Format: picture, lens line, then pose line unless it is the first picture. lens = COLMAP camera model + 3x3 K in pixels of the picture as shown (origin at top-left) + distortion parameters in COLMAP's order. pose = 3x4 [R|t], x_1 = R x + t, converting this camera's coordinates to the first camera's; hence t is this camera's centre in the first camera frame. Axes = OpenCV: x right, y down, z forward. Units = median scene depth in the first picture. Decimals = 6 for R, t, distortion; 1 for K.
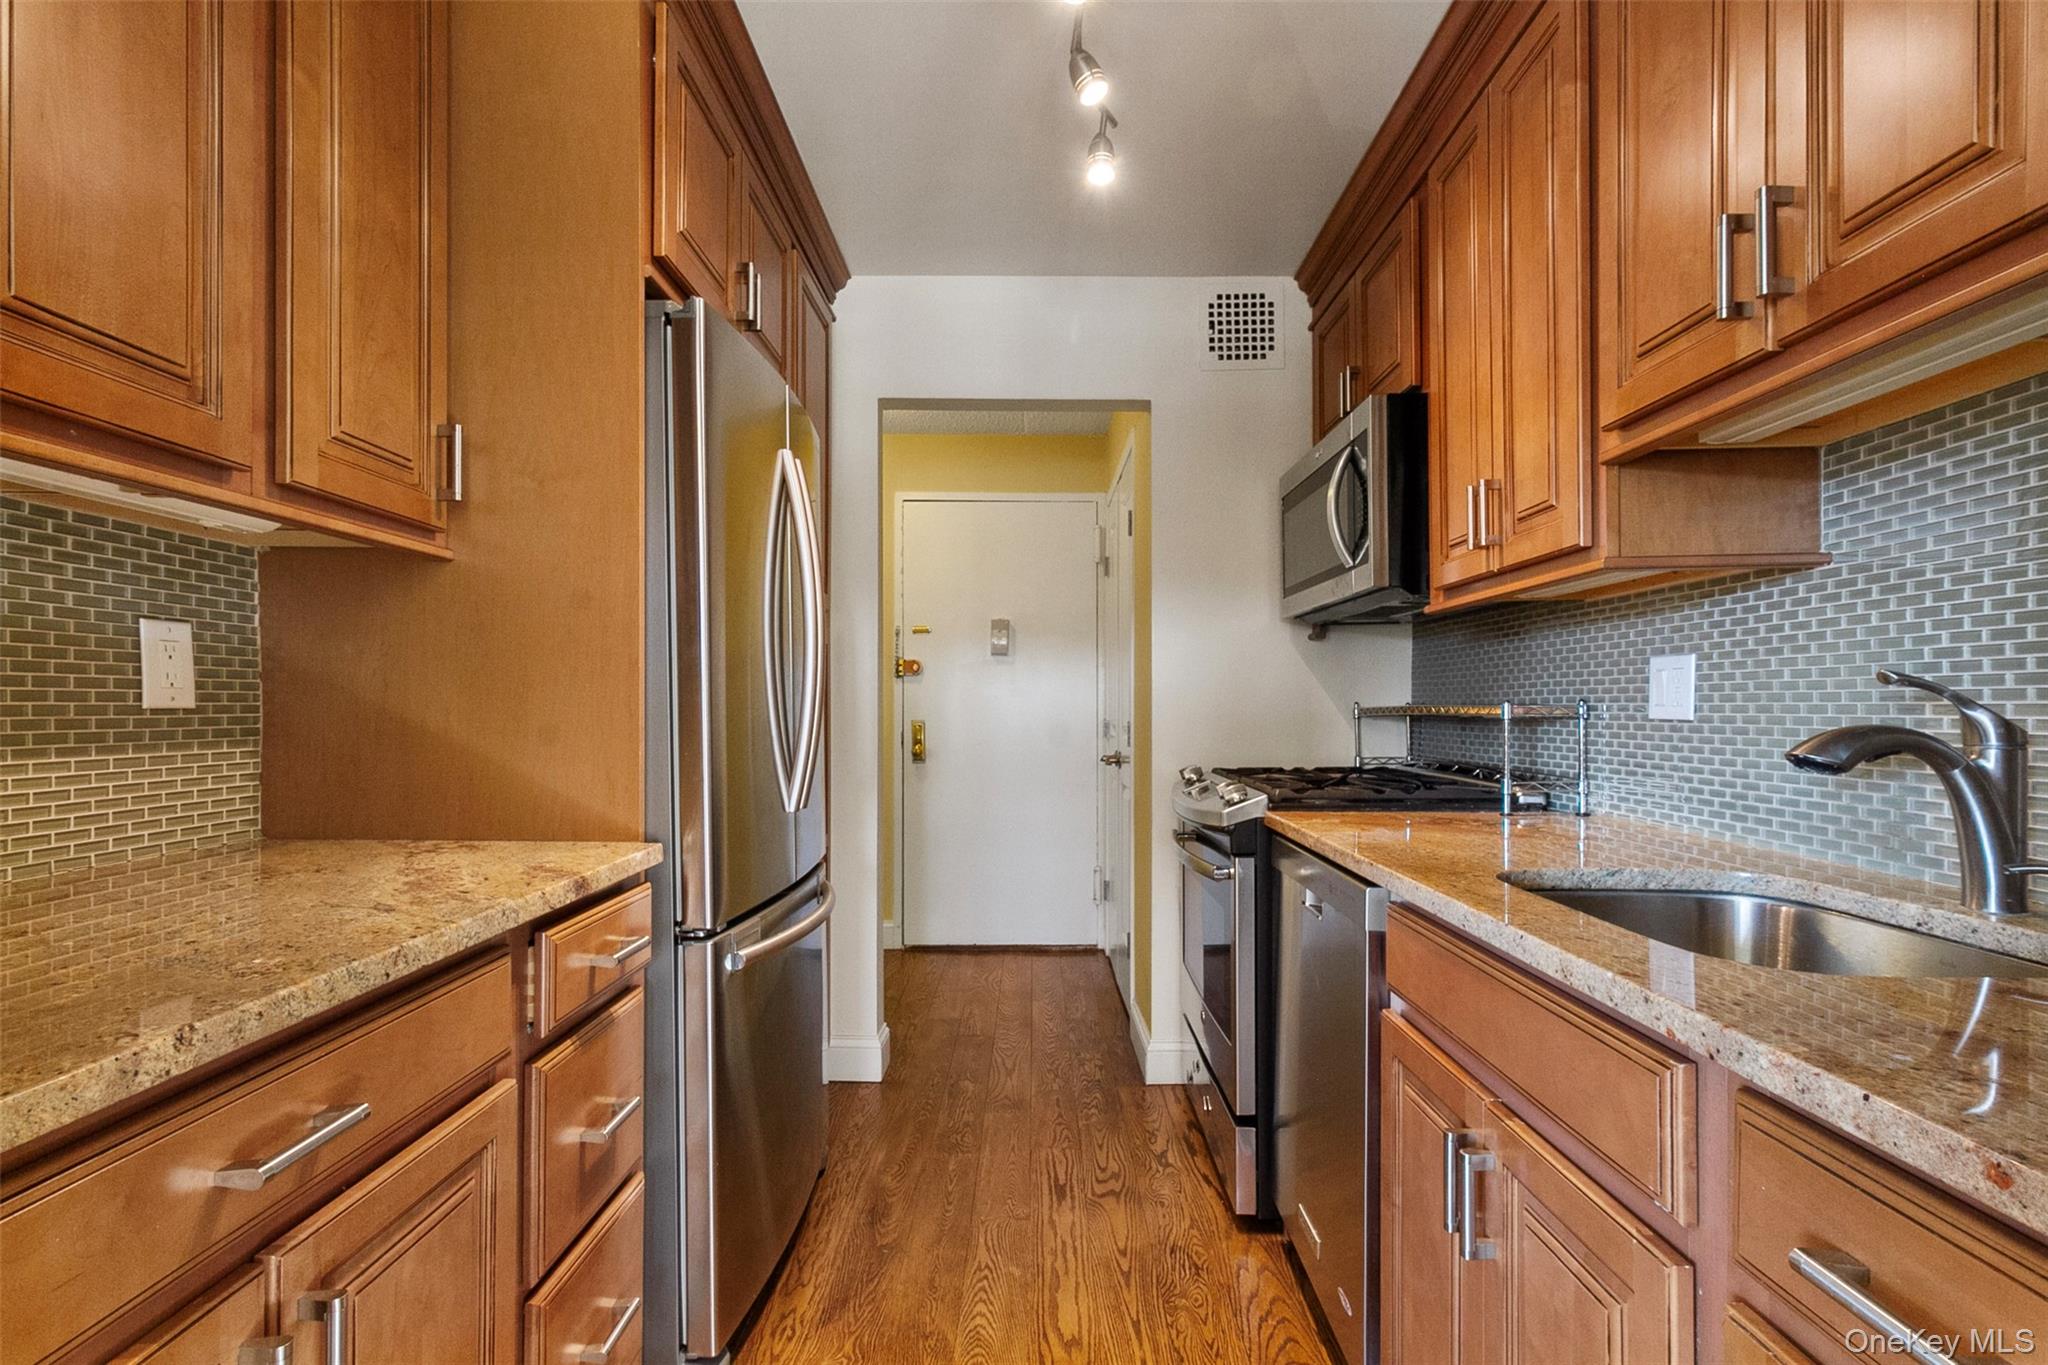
lens RADIAL K [[947.1, 0, 1033.3], [0, 947.1, 717.1], [0, 0, 1]] dist [0.004602, 0.000618]
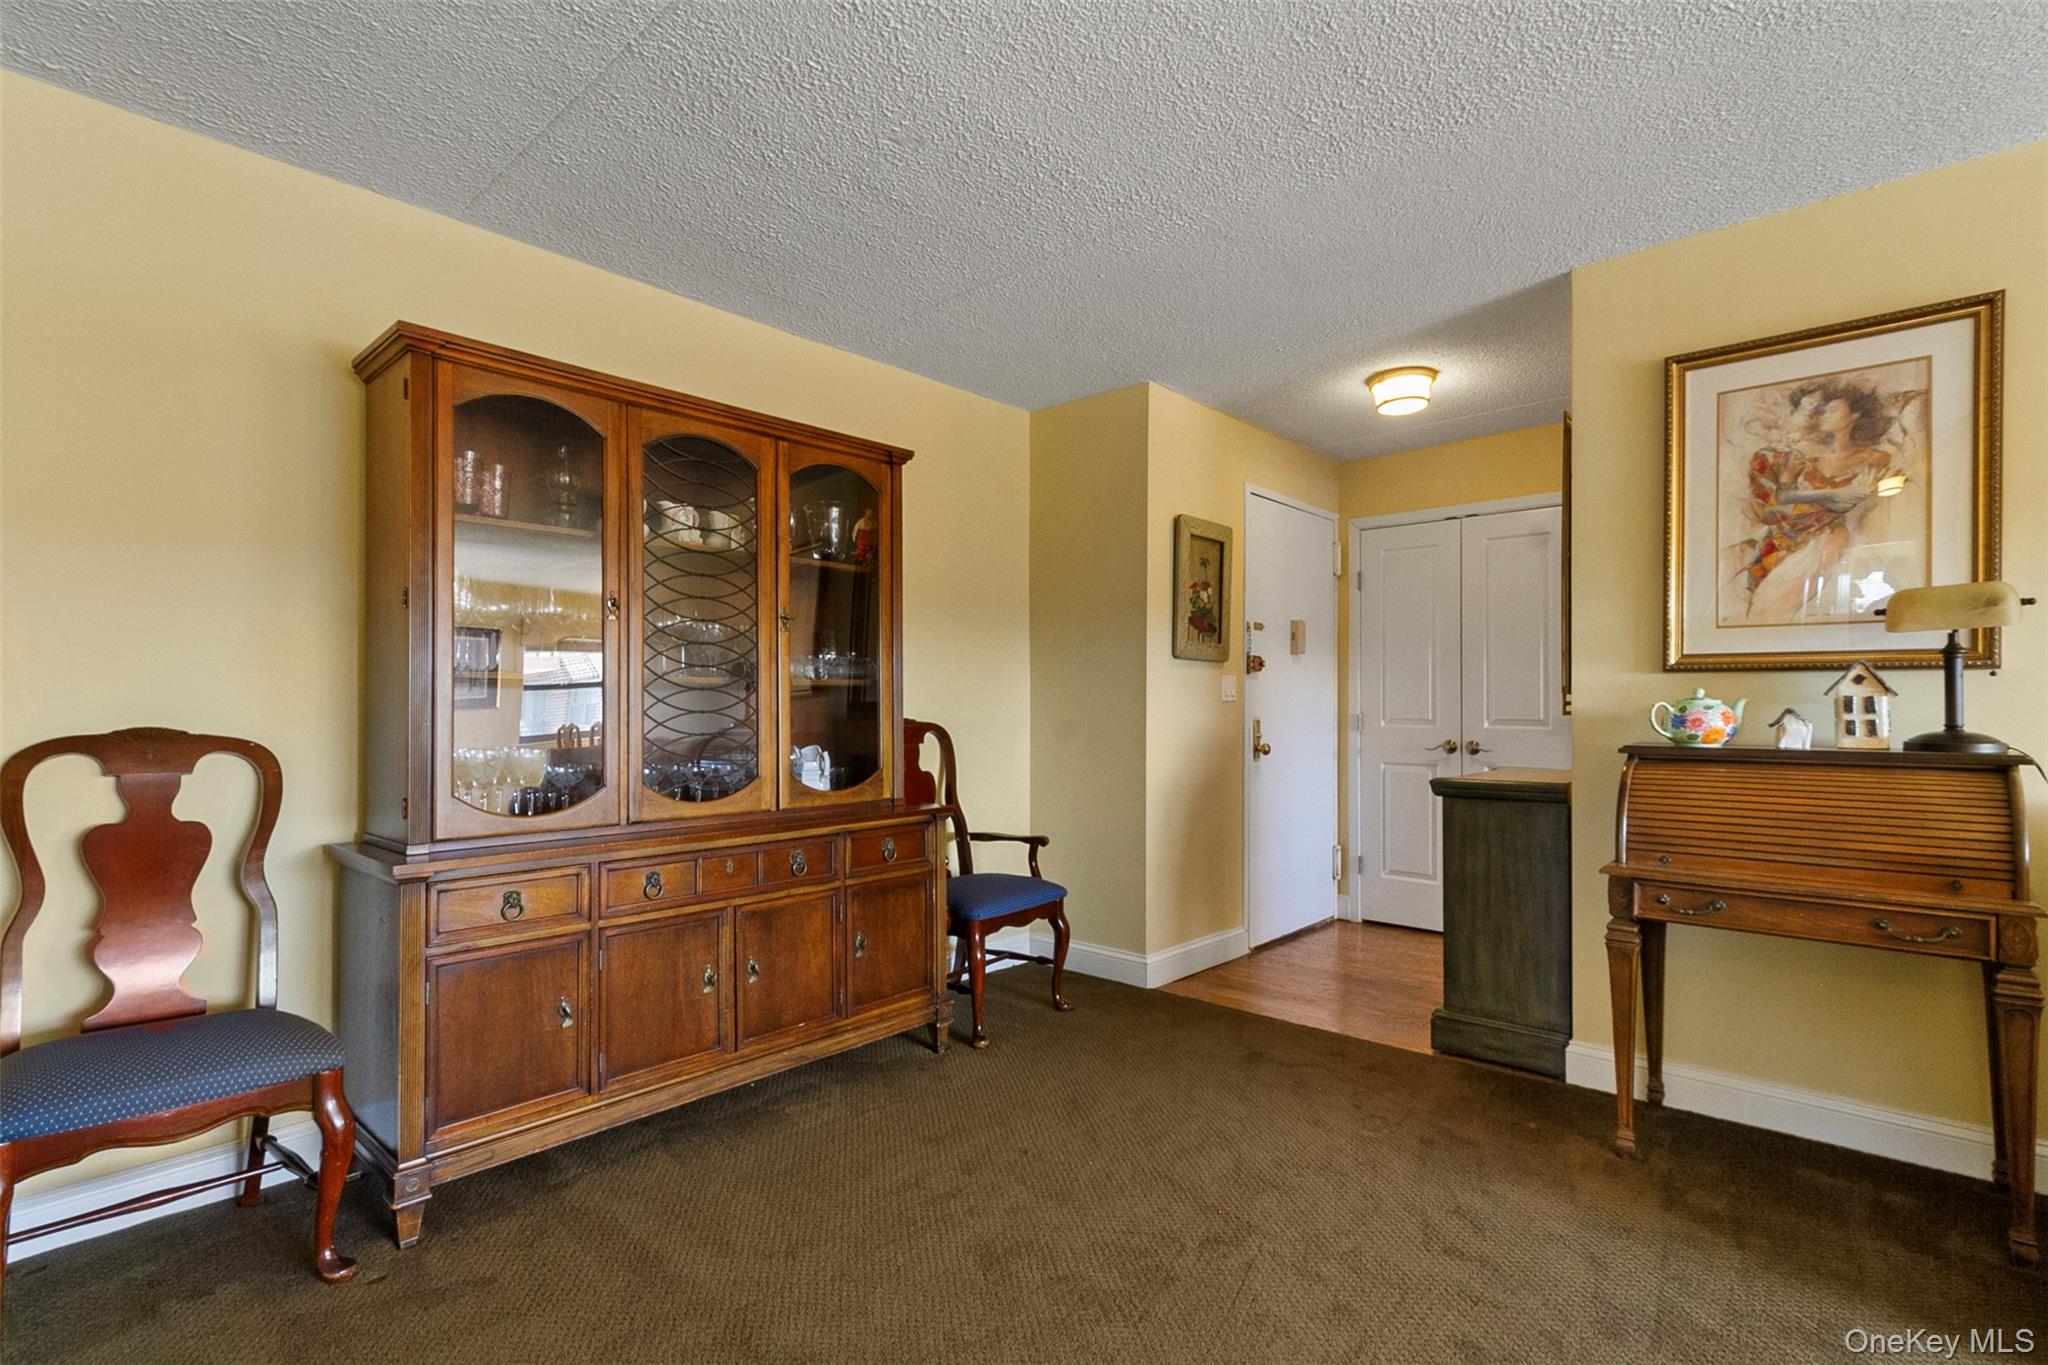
lens RADIAL K [[962.5, 0, 1022.3], [0, 962.5, 701.3], [0, 0, 1]] dist [-0.002211, -0.000011]
pose [[0.651381, 0.001083, 0.758750, -2.314292], [0.007598, 0.999940, -0.007950, -0.014720], [-0.758713, 0.010943, 0.651333, 1.195224]]
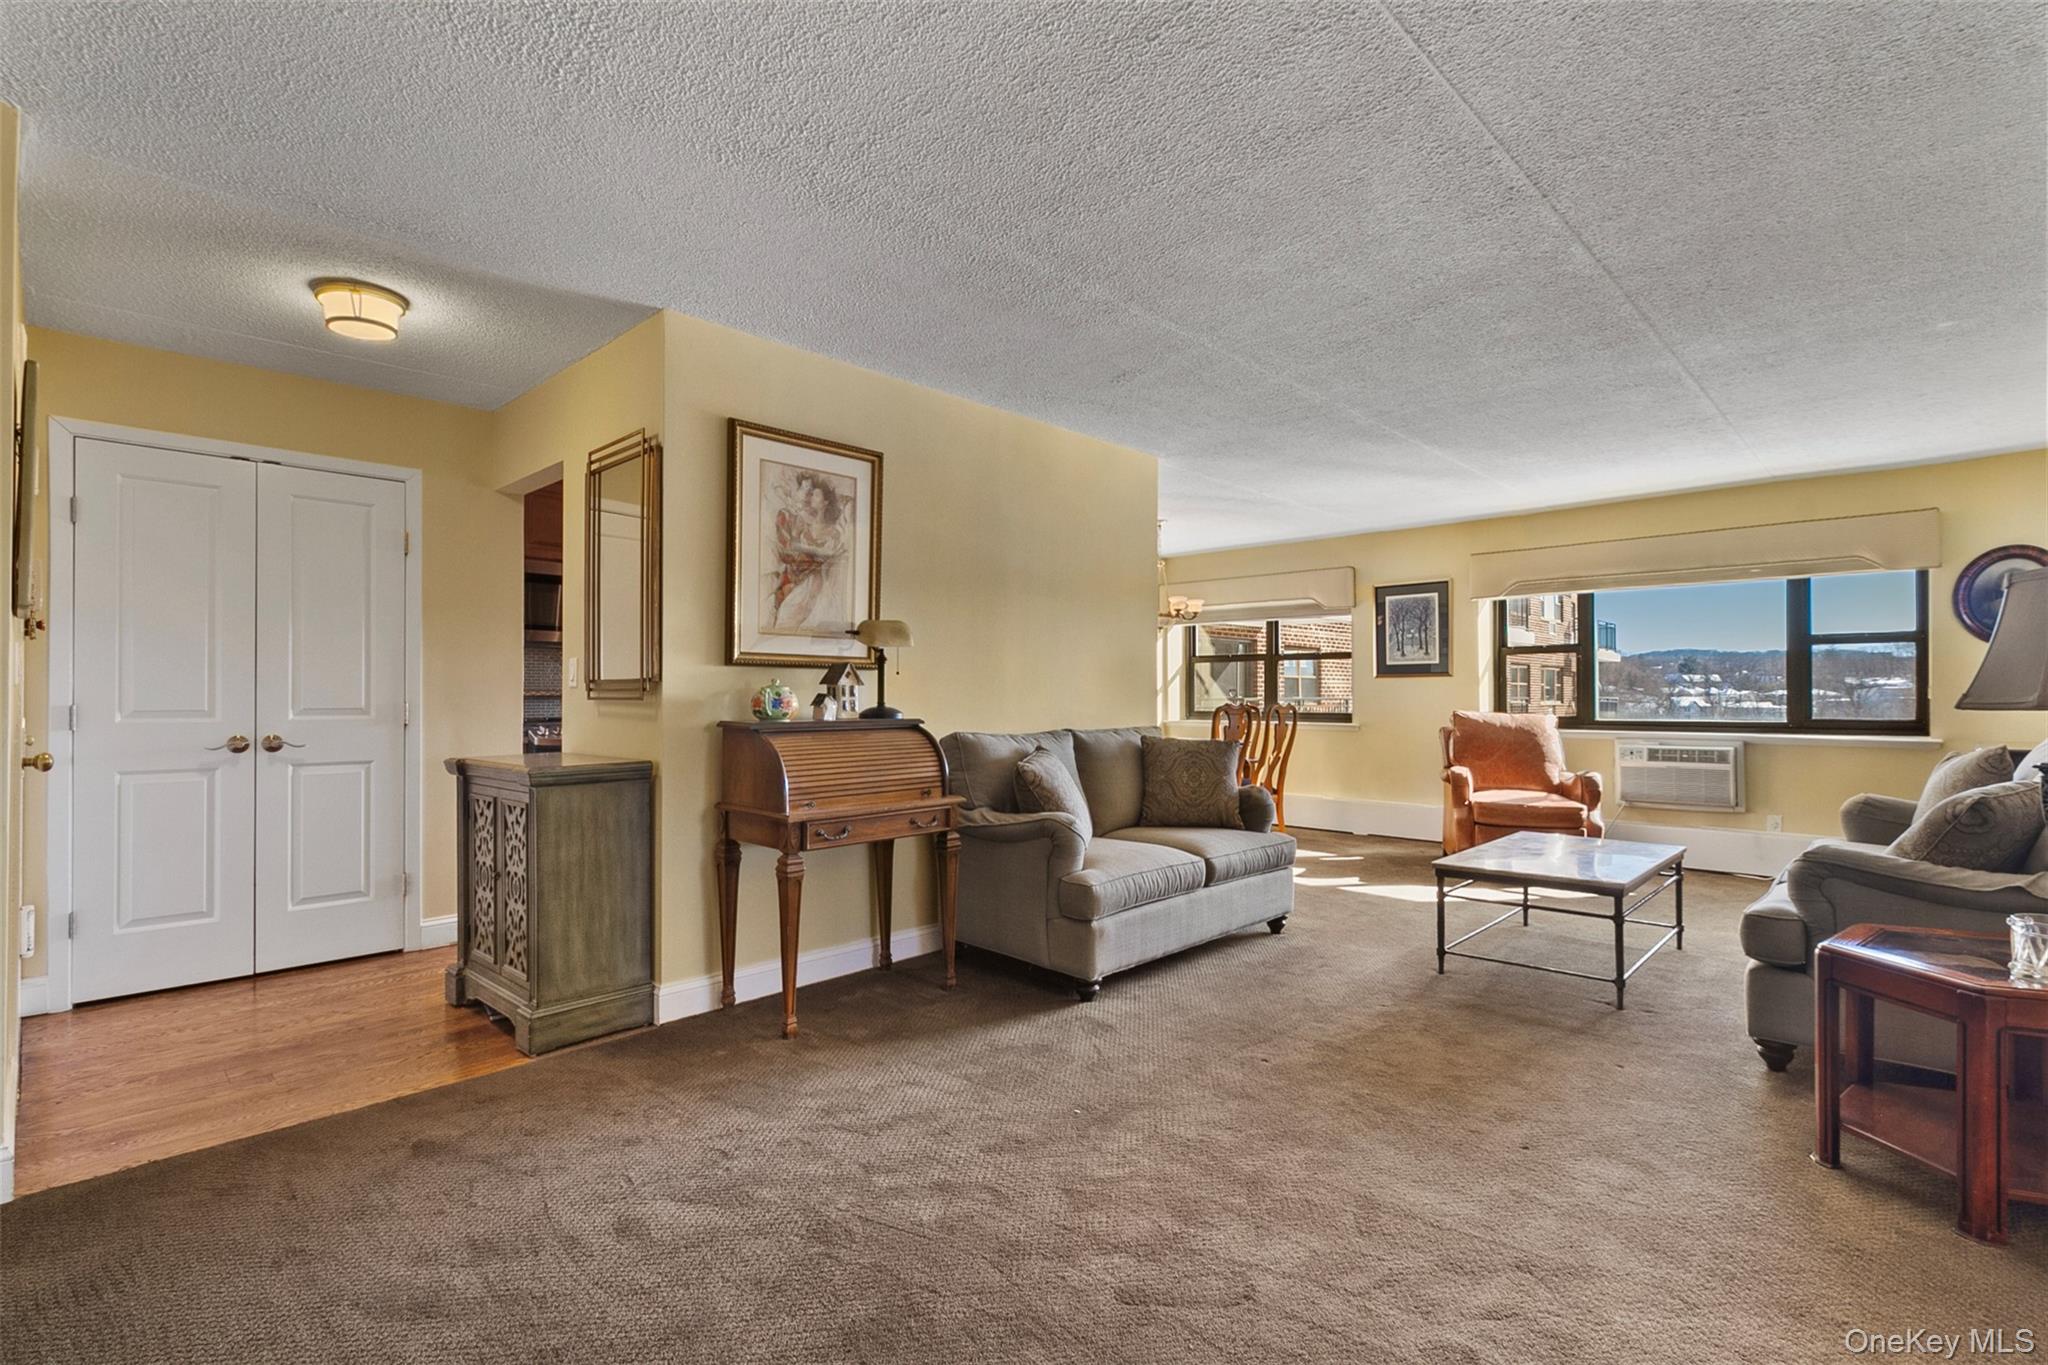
lens RADIAL K [[937.9, 0, 1028.0], [0, 937.9, 701.1], [0, 0, 1]] dist [0.004253, 0.001029]
pose [[-0.737431, -0.006310, 0.675393, -2.224936], [0.005506, 0.999867, 0.015353, -0.018513], [-0.675400, 0.015040, -0.737298, 2.276338]]
